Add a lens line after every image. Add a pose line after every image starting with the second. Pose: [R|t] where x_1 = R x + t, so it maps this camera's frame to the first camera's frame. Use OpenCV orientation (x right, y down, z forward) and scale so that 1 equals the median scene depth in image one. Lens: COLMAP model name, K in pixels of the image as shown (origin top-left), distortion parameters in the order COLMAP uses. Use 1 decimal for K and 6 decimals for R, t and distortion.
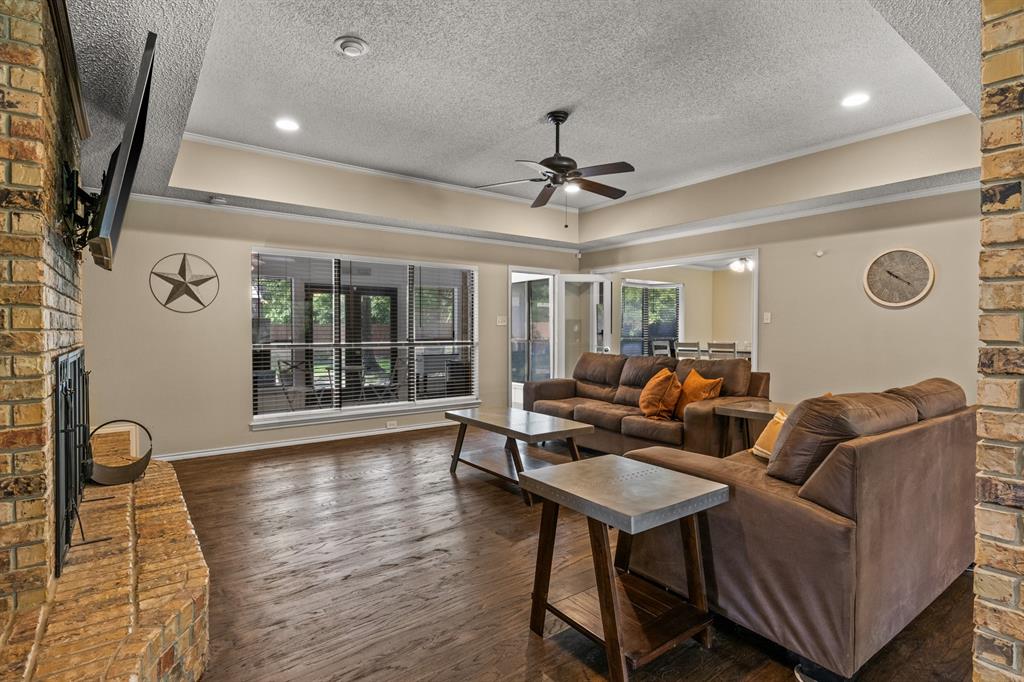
lens RADIAL K [[512.9, 0, 512.6], [0, 512.9, 337.0], [0, 0, 1]] dist [-0.010703, 0.002377]
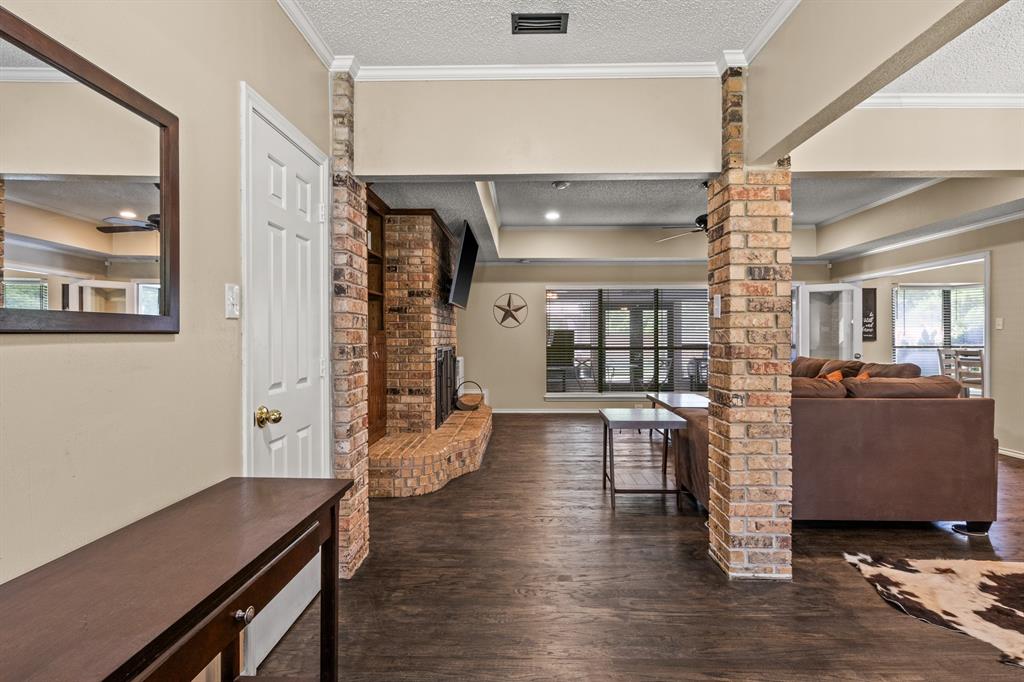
lens RADIAL K [[512.9, 0, 515.9], [0, 512.9, 337.4], [0, 0, 1]] dist [-0.010703, 0.002377]
pose [[0.786385, -0.002313, -0.617732, 0.447408], [-0.005729, 0.999923, -0.011037, 0.004631], [0.617710, 0.012218, 0.786311, -0.353373]]
